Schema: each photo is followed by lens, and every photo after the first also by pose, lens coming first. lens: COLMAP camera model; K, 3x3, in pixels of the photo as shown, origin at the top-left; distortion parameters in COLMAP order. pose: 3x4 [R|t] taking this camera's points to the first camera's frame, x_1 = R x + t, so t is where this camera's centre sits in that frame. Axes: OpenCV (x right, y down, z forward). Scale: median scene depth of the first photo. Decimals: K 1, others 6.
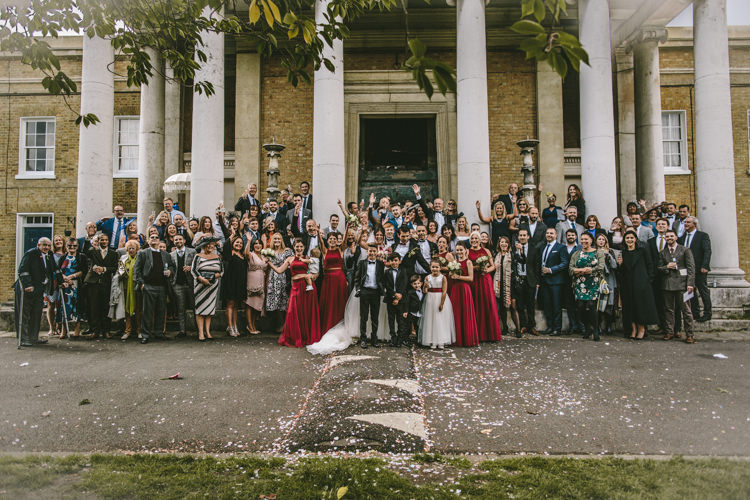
lens RADIAL K [[541.2, 0, 375.0], [0, 541.2, 250.0], [0, 0, 1]] dist [-0.051919, 0.050727]
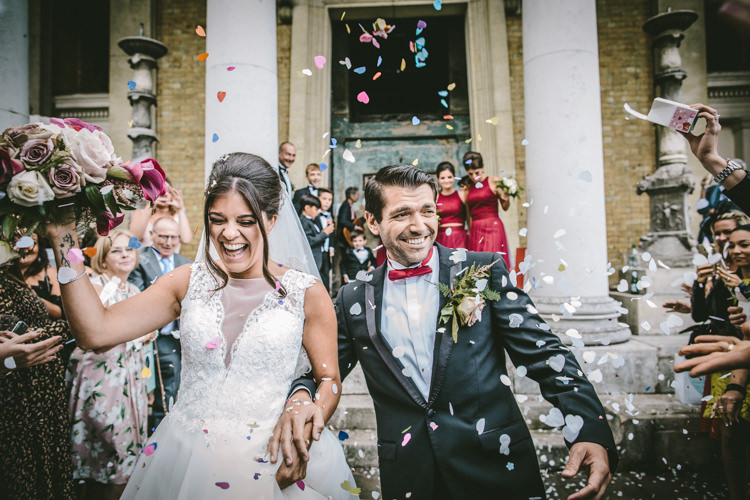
lens RADIAL K [[541.2, 0, 375.0], [0, 541.2, 250.0], [0, 0, 1]] dist [-0.051919, 0.050727]
pose [[0.999564, -0.014818, -0.025533, 0.029774], [0.015218, 0.999763, 0.015541, -0.009351], [0.025297, -0.015923, 0.999553, 0.442695]]
